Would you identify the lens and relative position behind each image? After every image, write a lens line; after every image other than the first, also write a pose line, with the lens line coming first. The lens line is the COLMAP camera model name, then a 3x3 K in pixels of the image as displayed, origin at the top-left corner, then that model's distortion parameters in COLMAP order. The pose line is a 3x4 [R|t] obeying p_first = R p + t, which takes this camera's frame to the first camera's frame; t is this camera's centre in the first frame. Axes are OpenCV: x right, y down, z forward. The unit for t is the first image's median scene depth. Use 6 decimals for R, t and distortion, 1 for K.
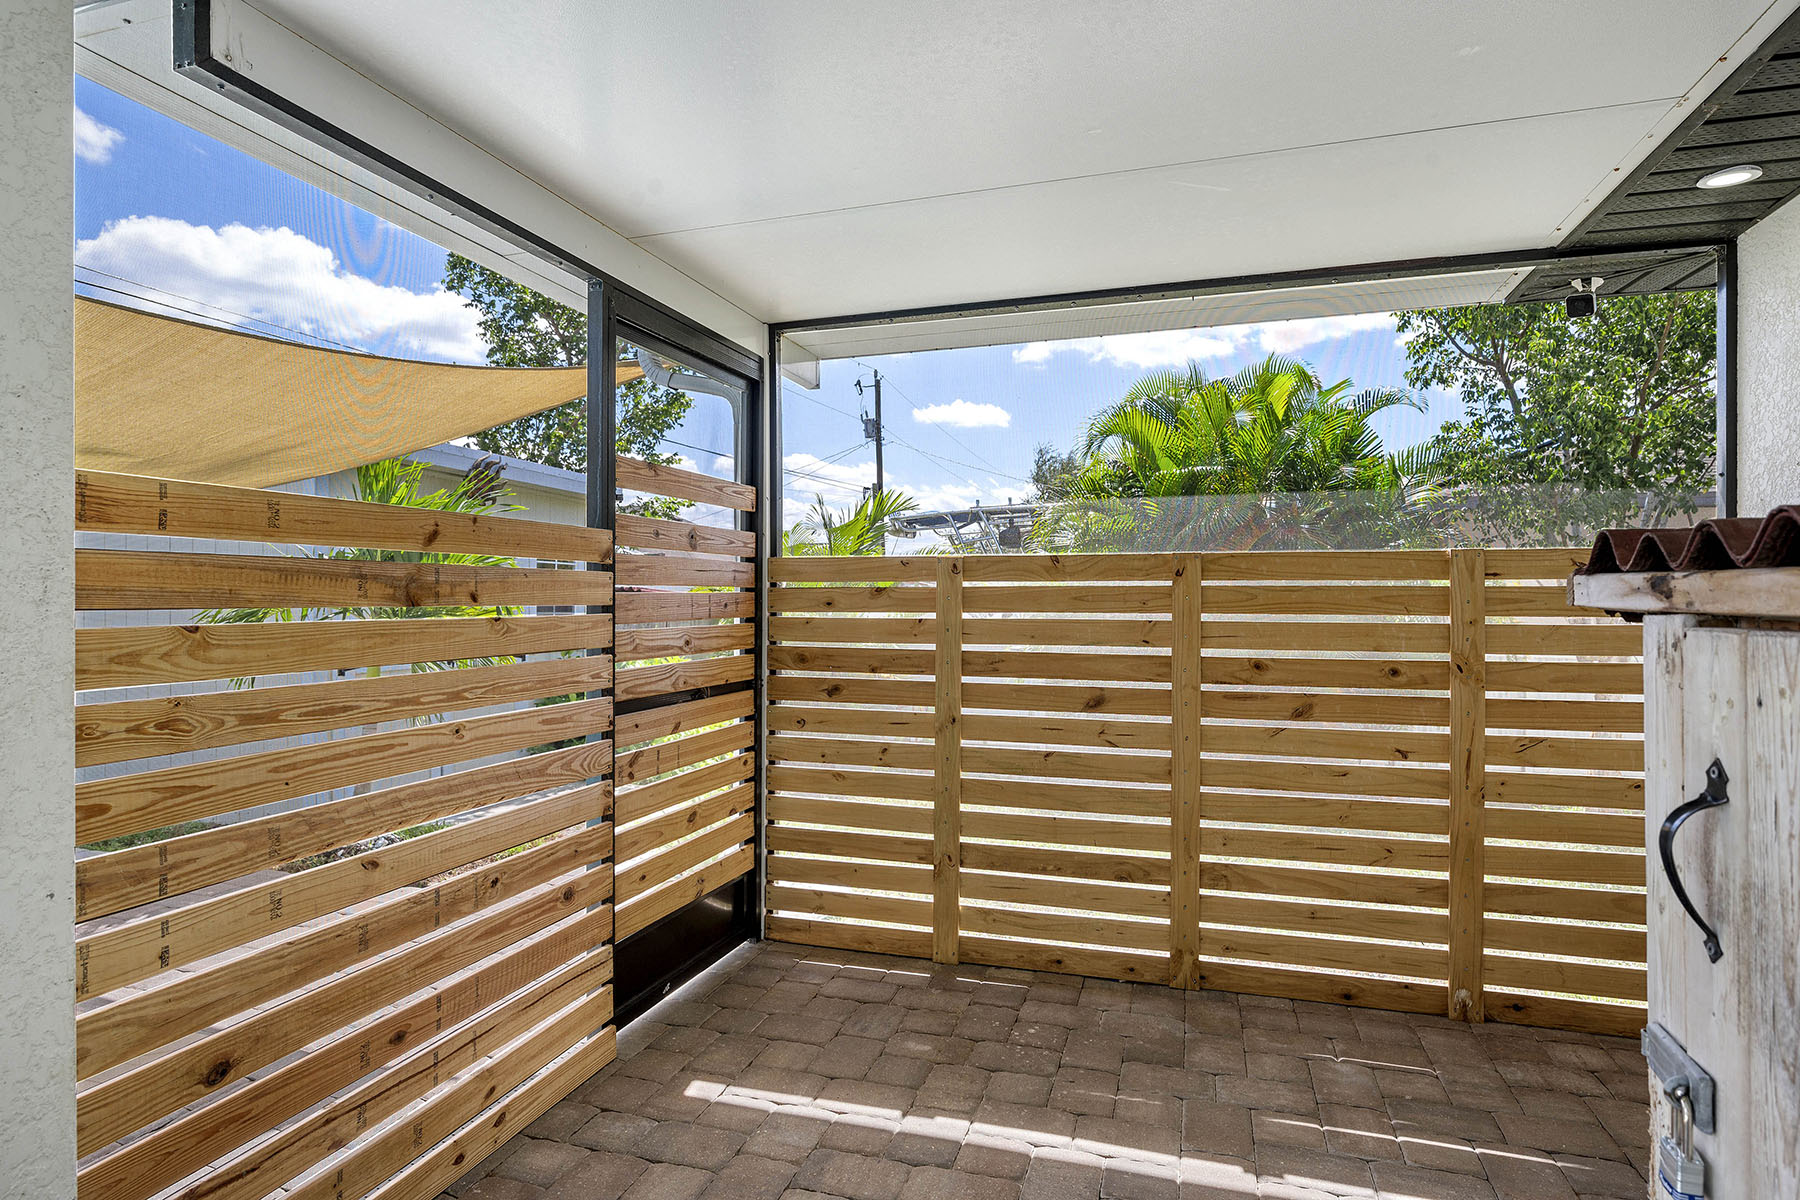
lens RADIAL K [[997.5, 0, 906.4], [0, 997.5, 596.2], [0, 0, 1]] dist [0.007534, 0.001347]
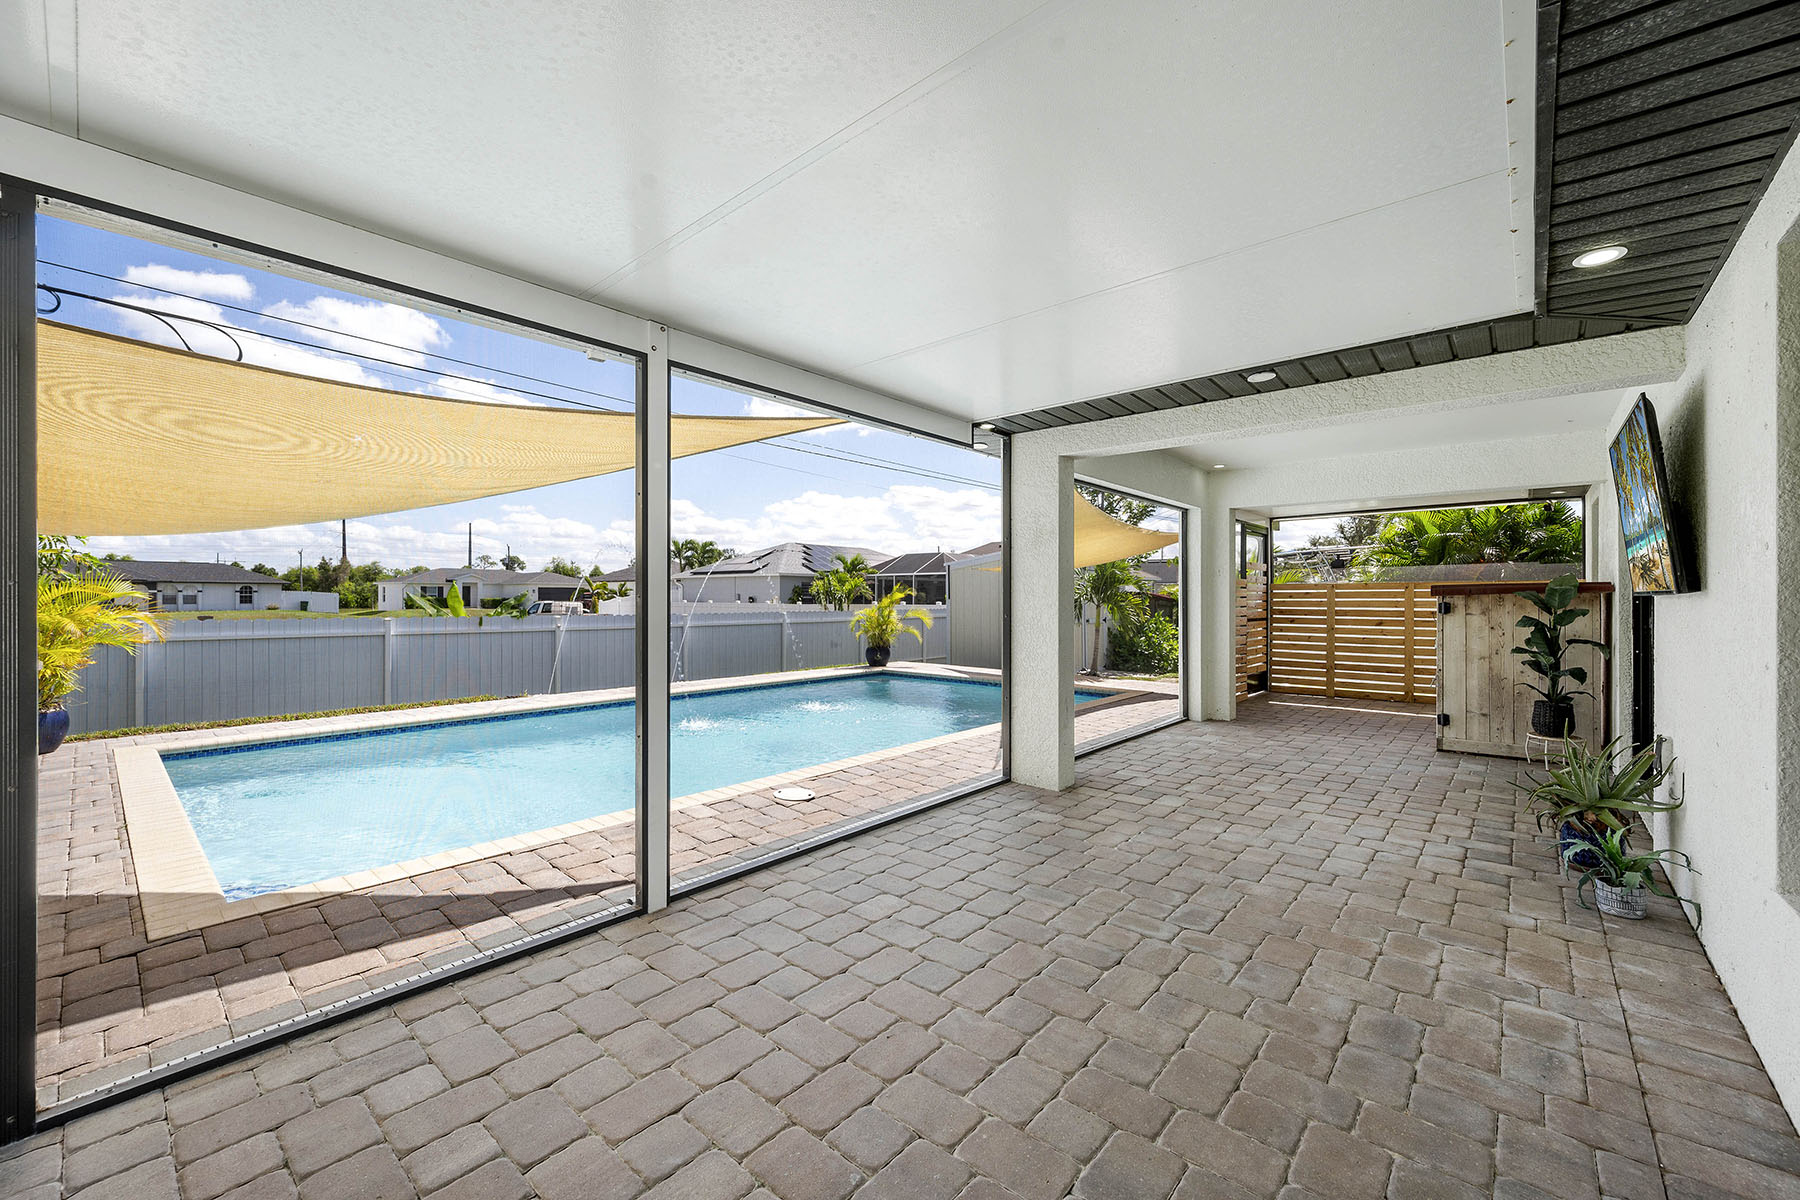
lens RADIAL K [[742.5, 0, 884.2], [0, 742.5, 594.4], [0, 0, 1]] dist [0.002174, -0.000811]
pose [[0.908695, -0.004709, -0.417434, -0.297639], [0.001915, 0.999973, -0.007112, 0.017010], [0.417457, 0.005664, 0.908679, -2.064413]]
